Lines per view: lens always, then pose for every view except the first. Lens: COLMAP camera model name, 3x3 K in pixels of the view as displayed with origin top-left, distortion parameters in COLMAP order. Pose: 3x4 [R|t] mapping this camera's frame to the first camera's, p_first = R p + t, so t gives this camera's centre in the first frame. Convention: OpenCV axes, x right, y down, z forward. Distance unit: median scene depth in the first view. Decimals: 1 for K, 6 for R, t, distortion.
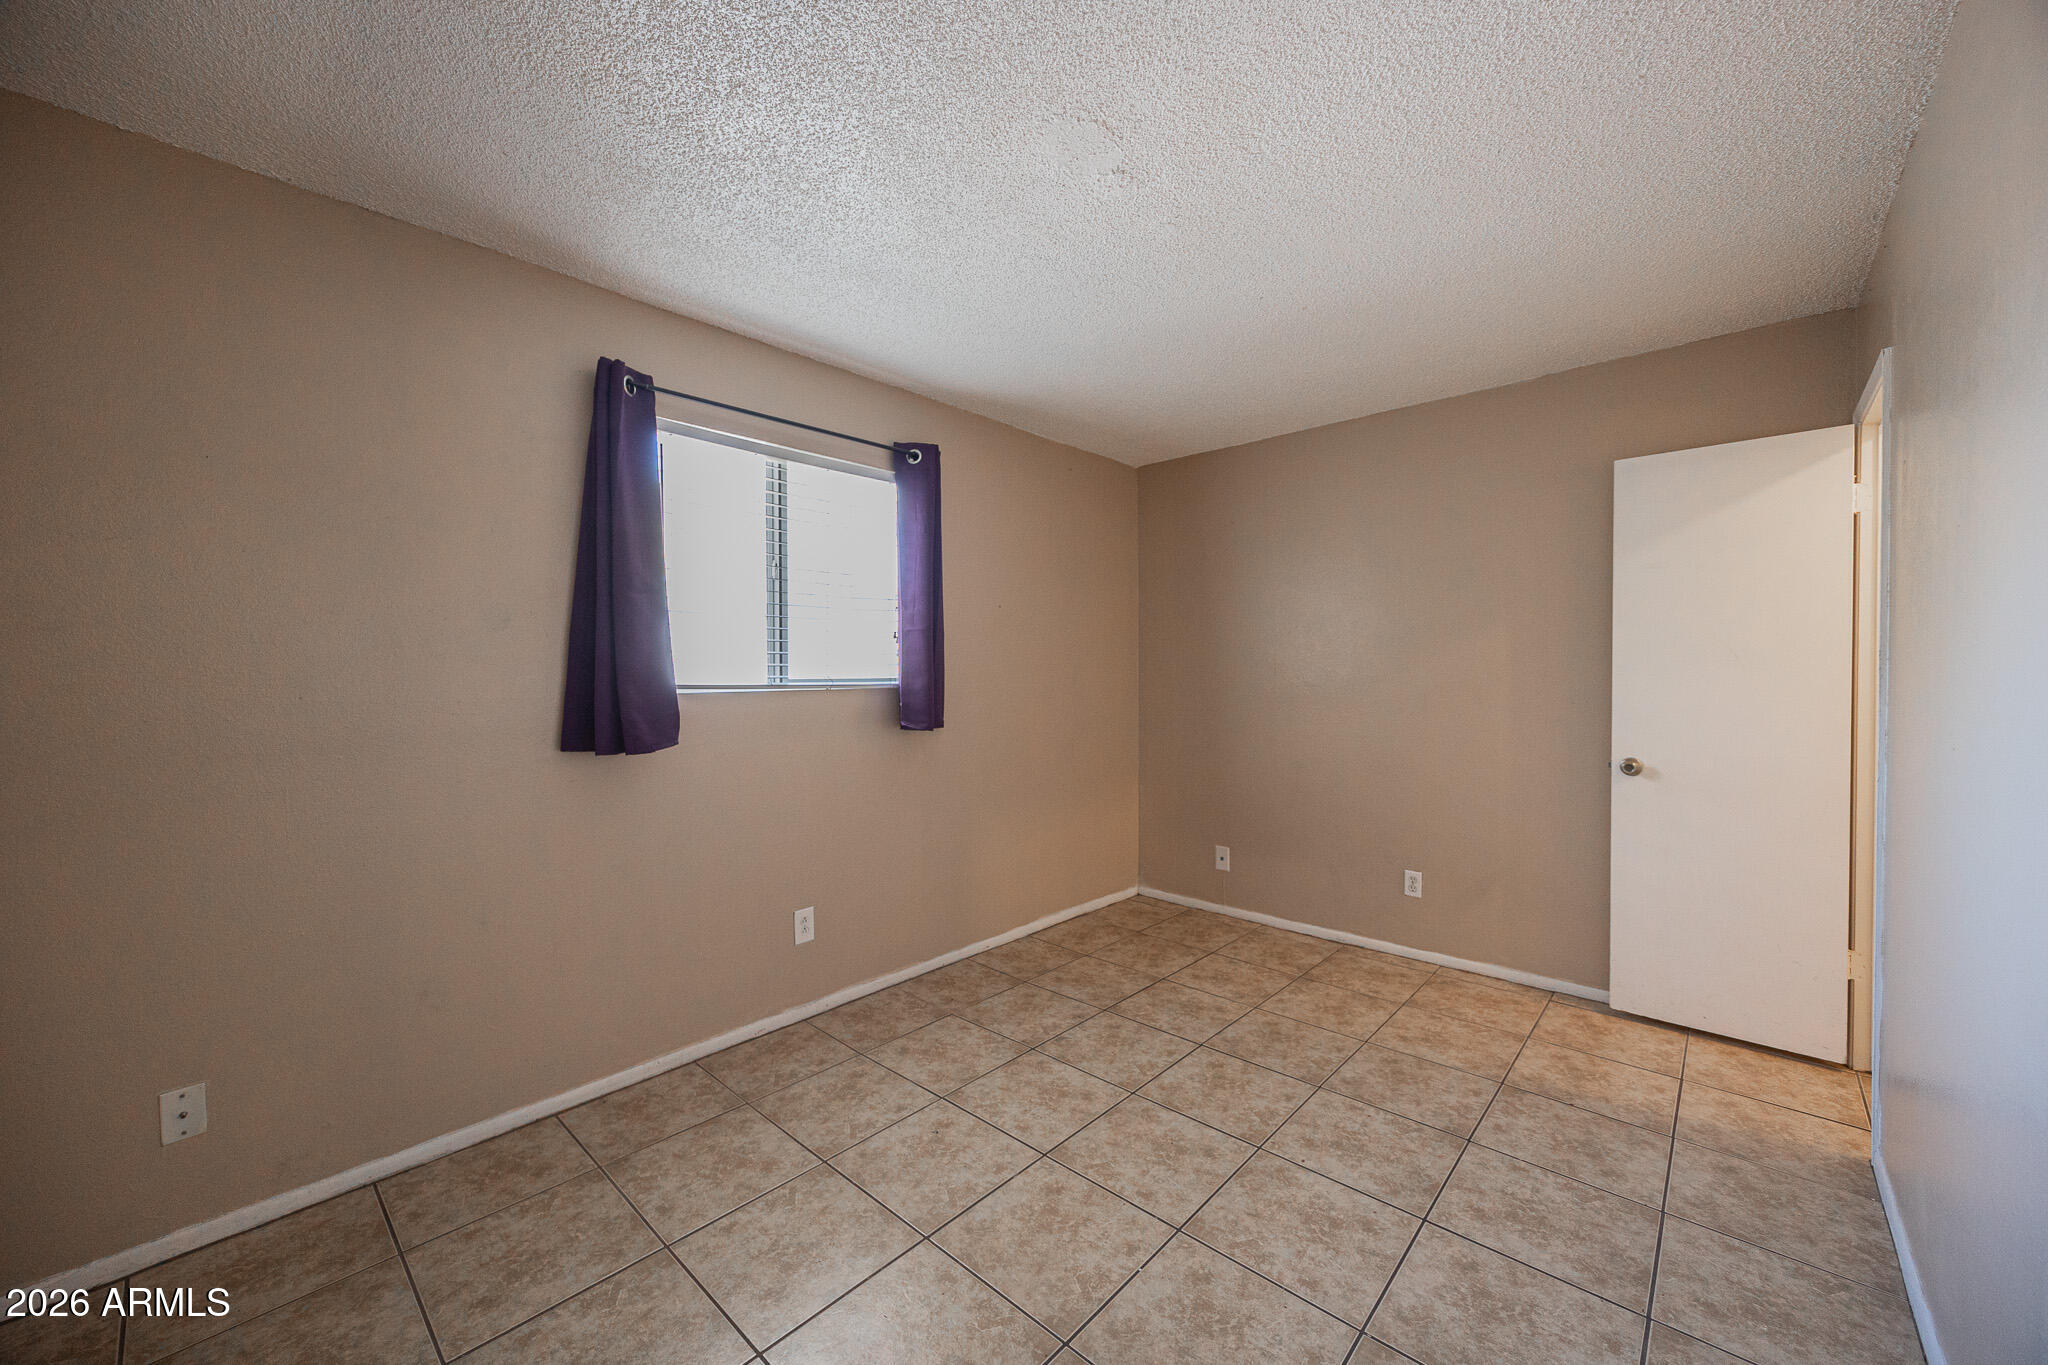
lens RADIAL K [[778.1, 0, 1021.1], [0, 778.1, 685.0], [0, 0, 1]] dist [-0.001175, -0.000090]
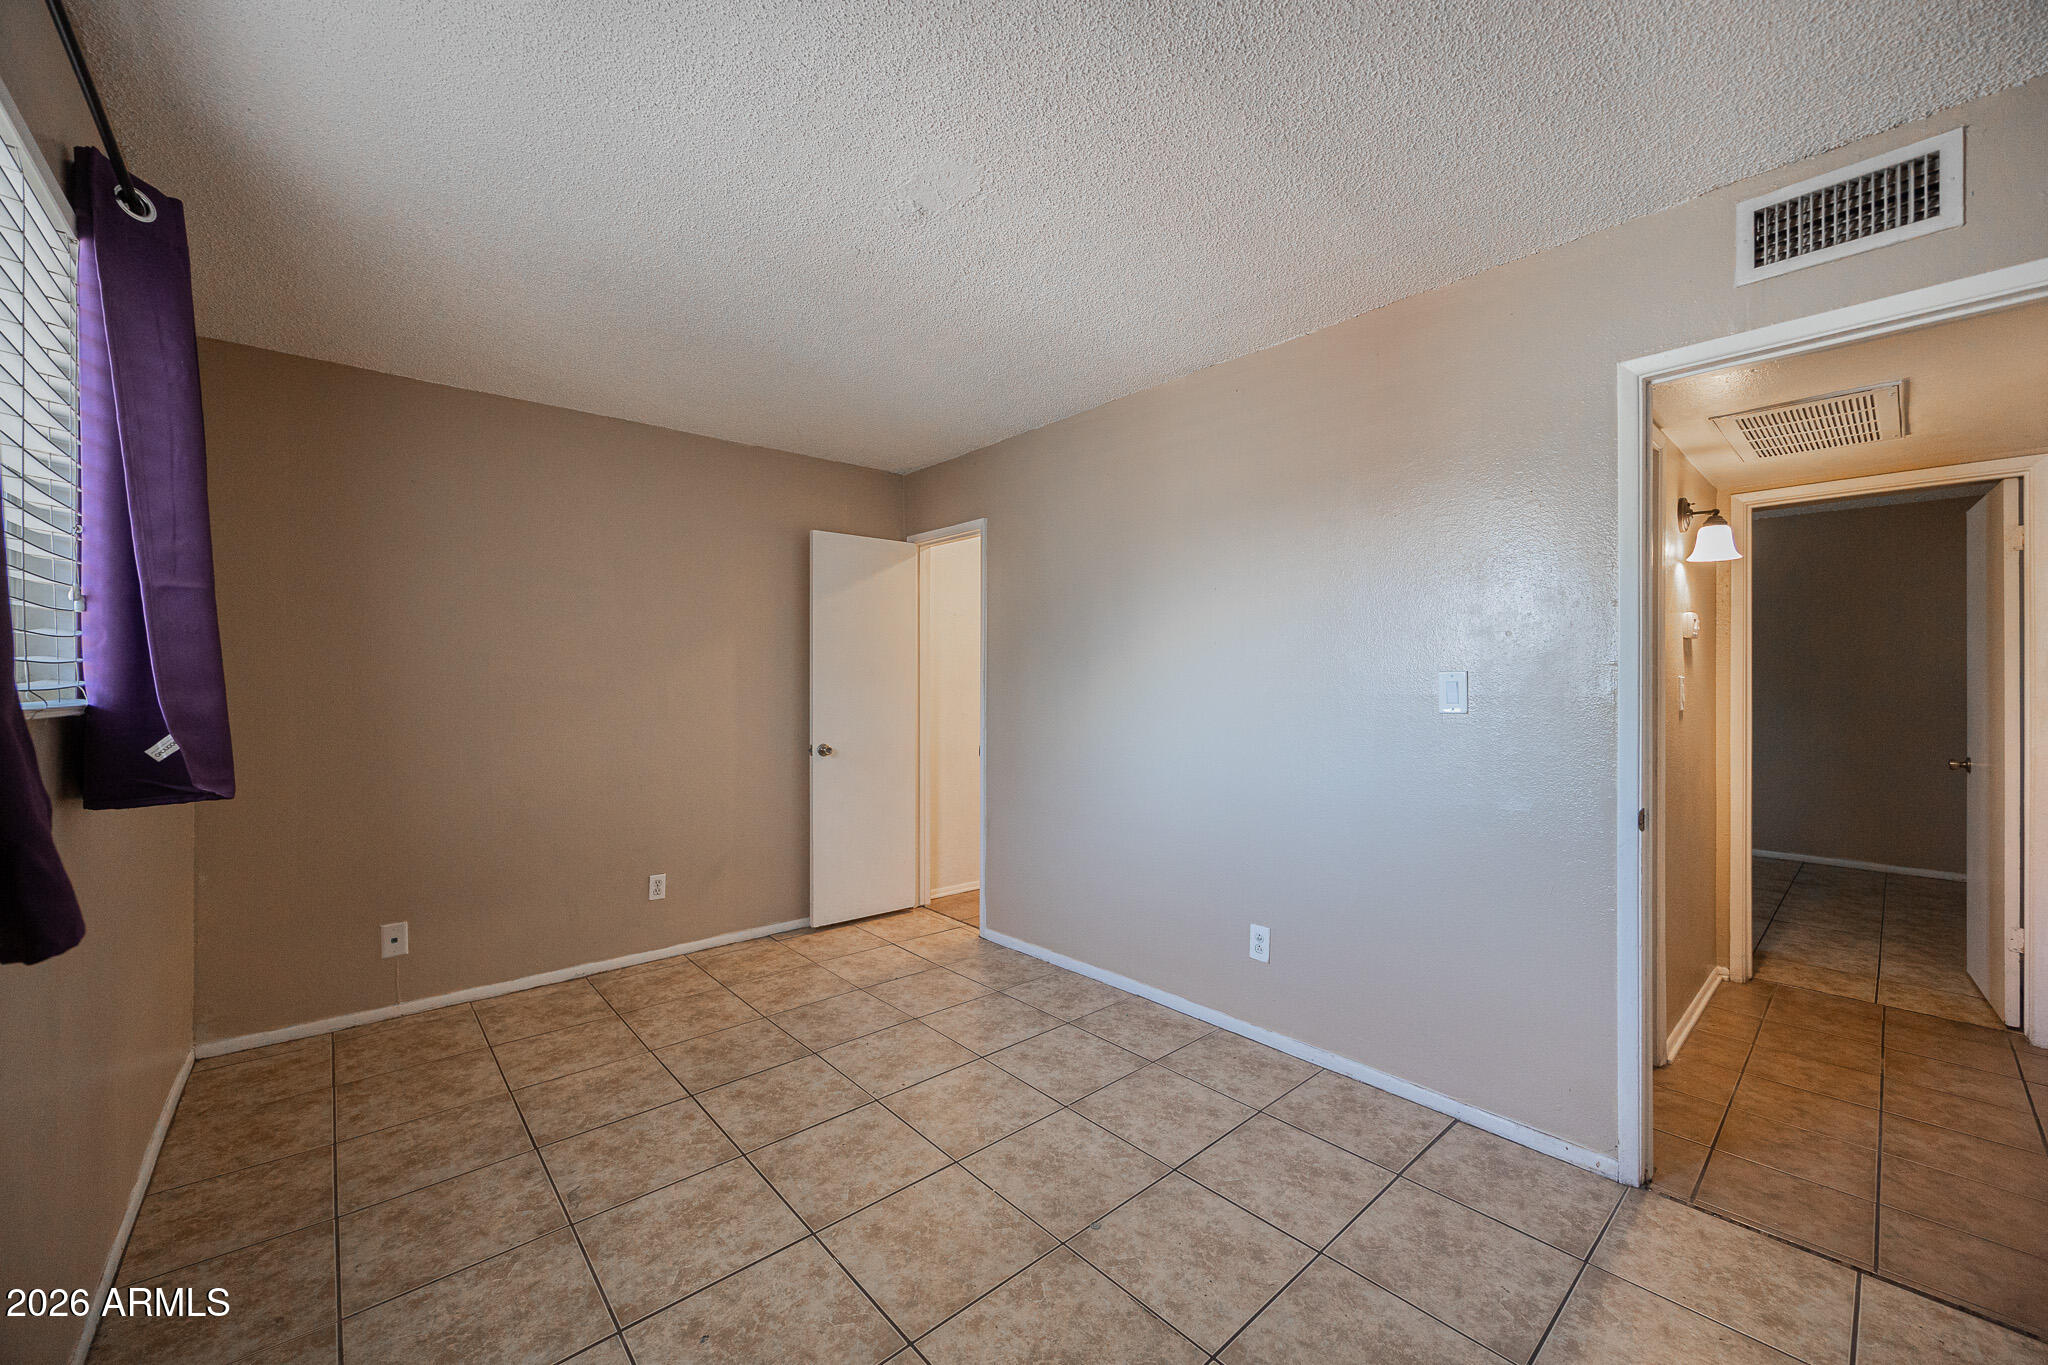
lens RADIAL K [[778.1, 0, 1021.1], [0, 778.1, 685.0], [0, 0, 1]] dist [-0.001175, -0.000090]
pose [[0.103554, 0.000973, 0.994623, -0.592473], [0.017751, 0.999838, -0.002826, -0.010248], [-0.994465, 0.017948, 0.103520, 0.474040]]
